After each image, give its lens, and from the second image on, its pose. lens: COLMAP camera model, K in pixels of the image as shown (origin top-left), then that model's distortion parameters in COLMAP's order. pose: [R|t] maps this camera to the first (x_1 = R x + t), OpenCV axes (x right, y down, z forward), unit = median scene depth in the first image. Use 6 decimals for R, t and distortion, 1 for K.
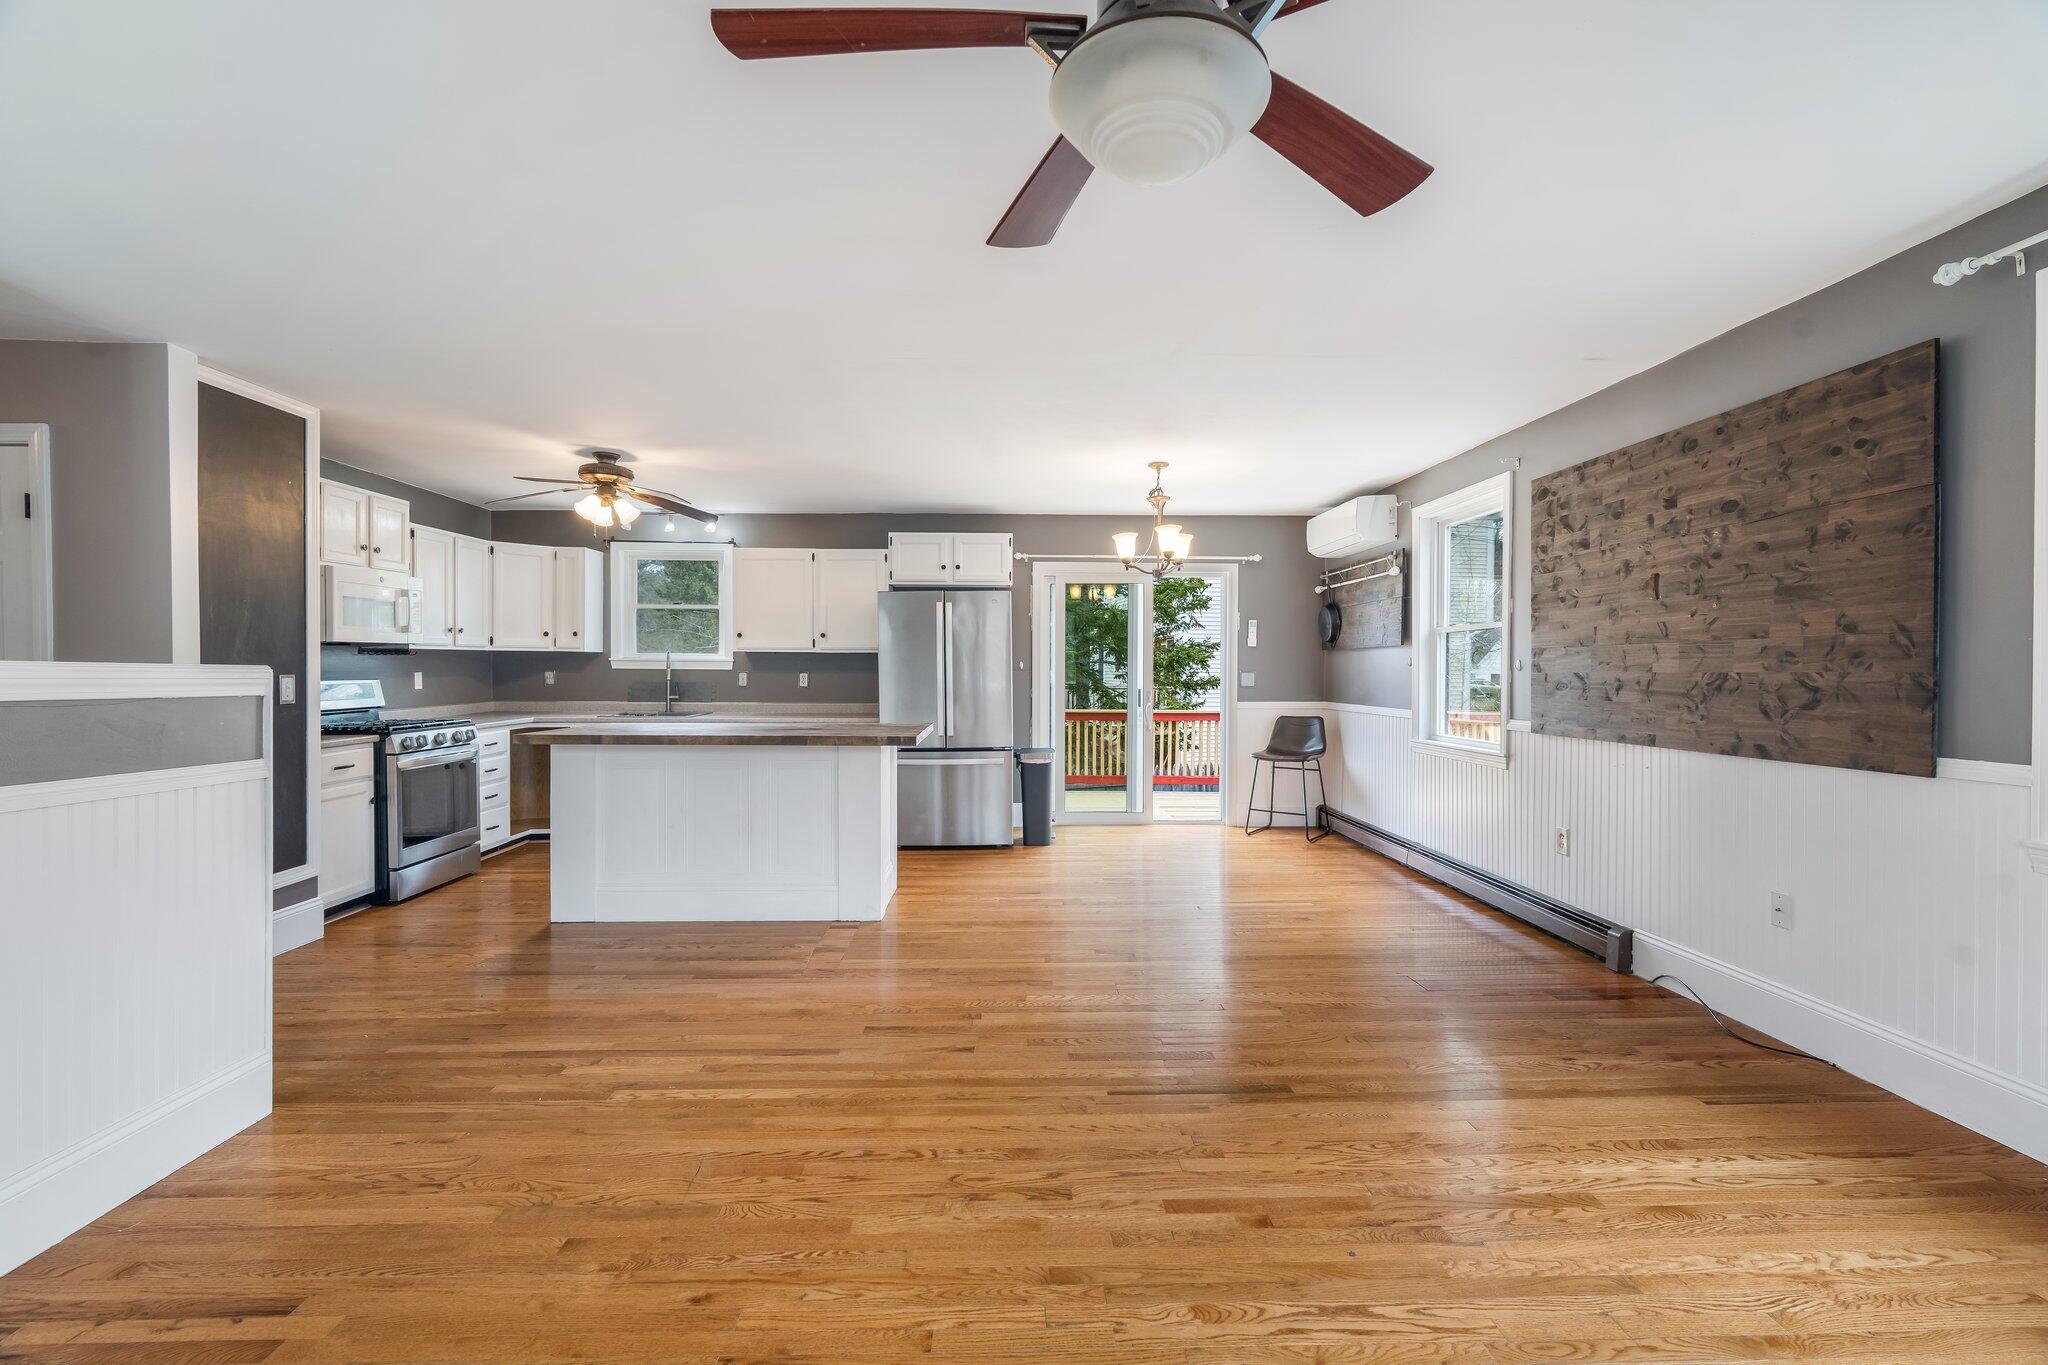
lens RADIAL K [[900.5, 0, 1019.7], [0, 900.5, 679.7], [0, 0, 1]] dist [-0.008013, 0.000367]
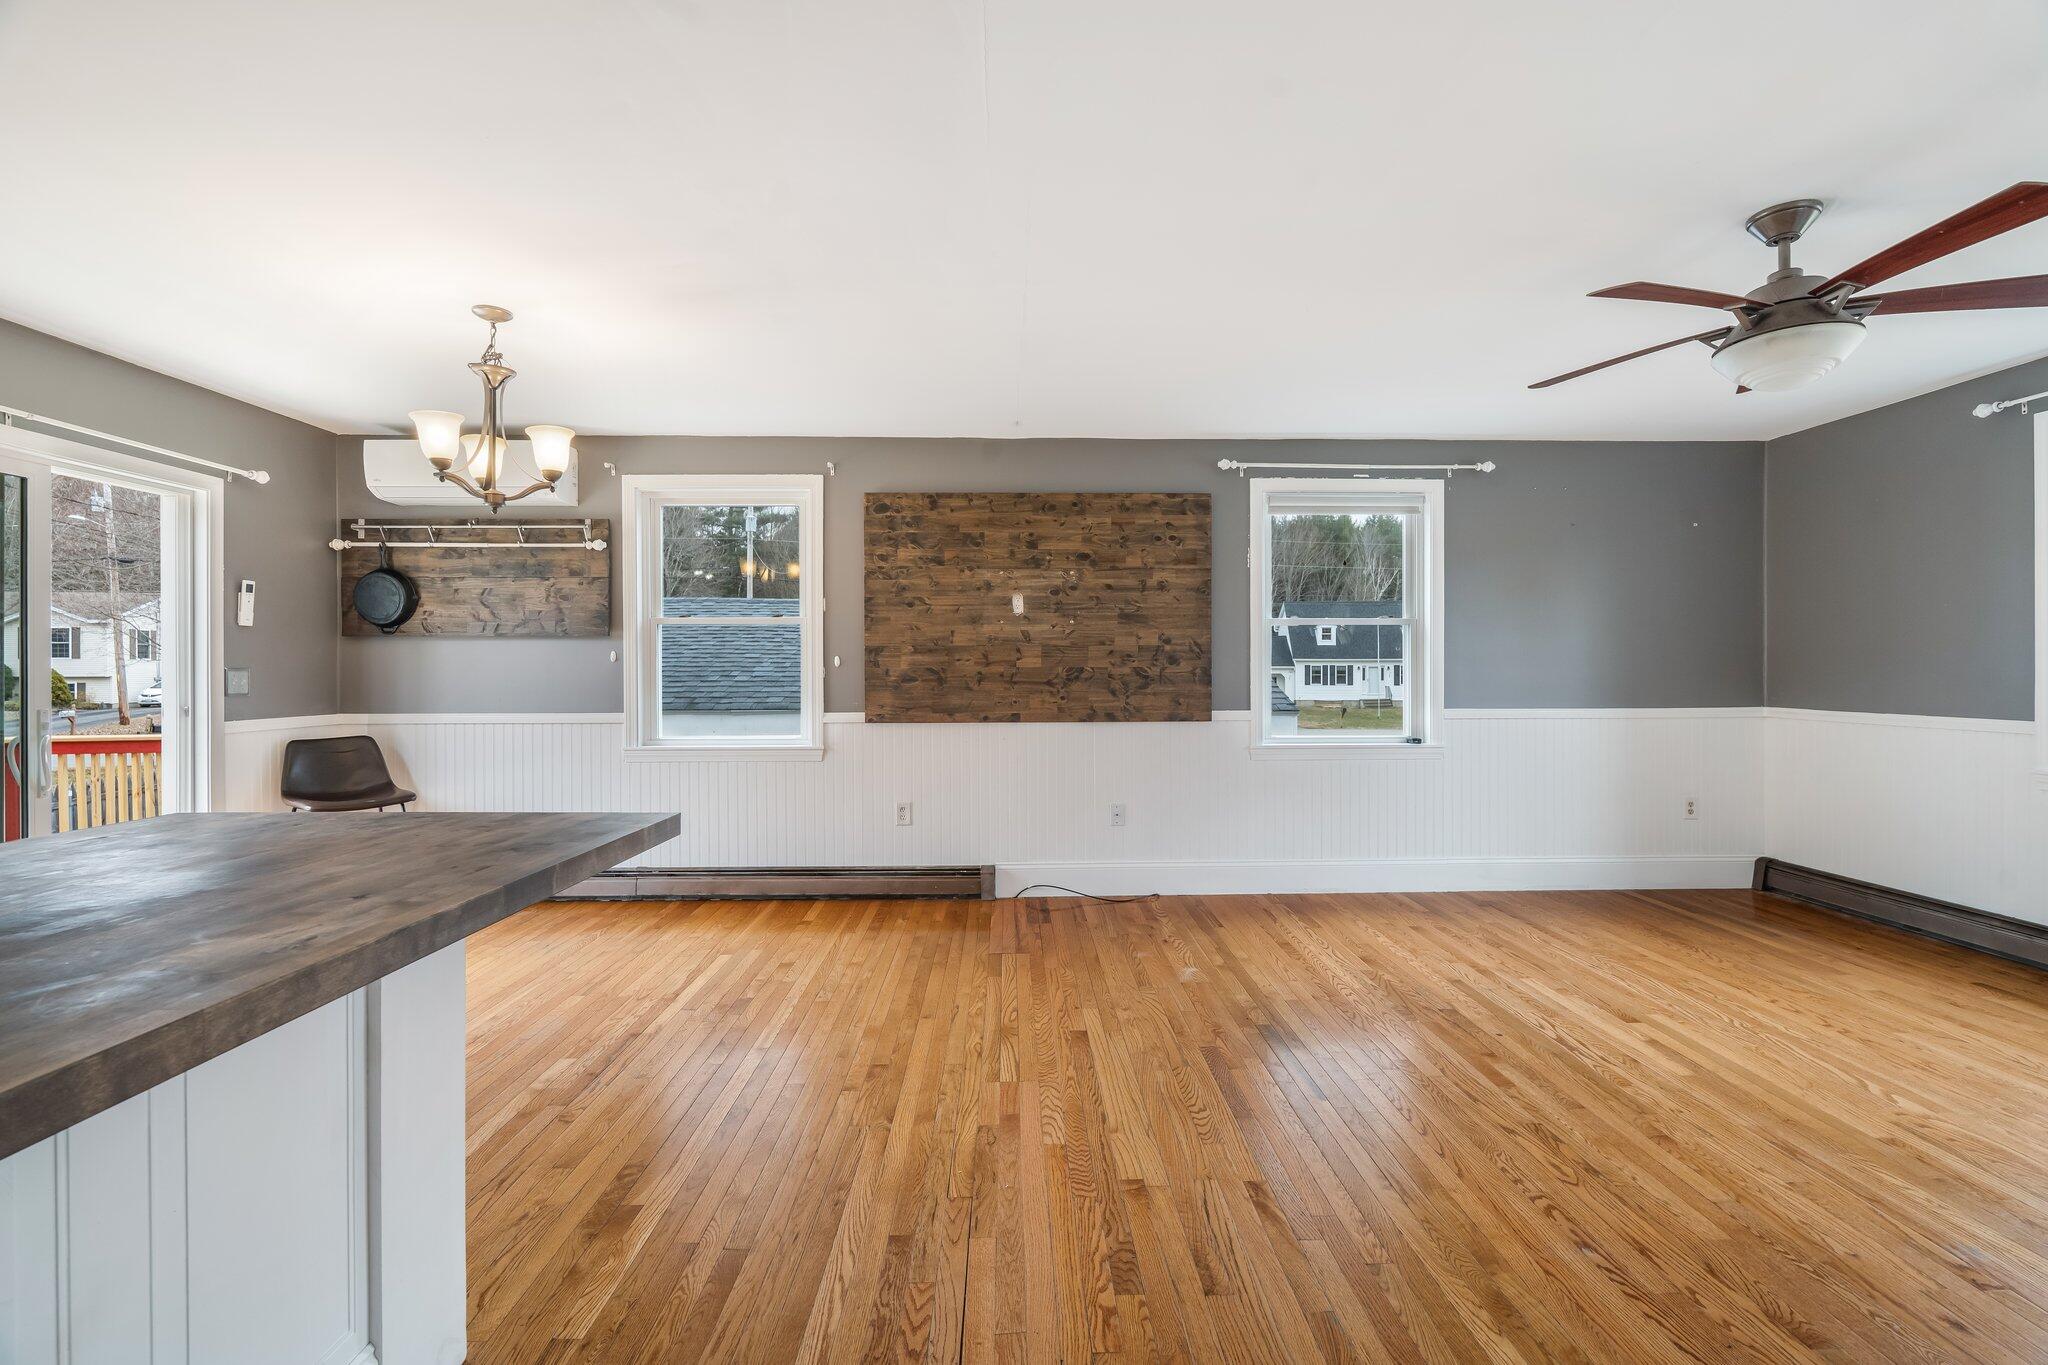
lens RADIAL K [[900.5, 0, 1022.8], [0, 900.5, 675.7], [0, 0, 1]] dist [-0.008013, 0.000367]
pose [[0.003016, -0.007128, 0.999970, -0.728277], [0.011463, 0.999909, 0.007093, -0.005287], [-0.999930, 0.011441, 0.003097, 1.108645]]
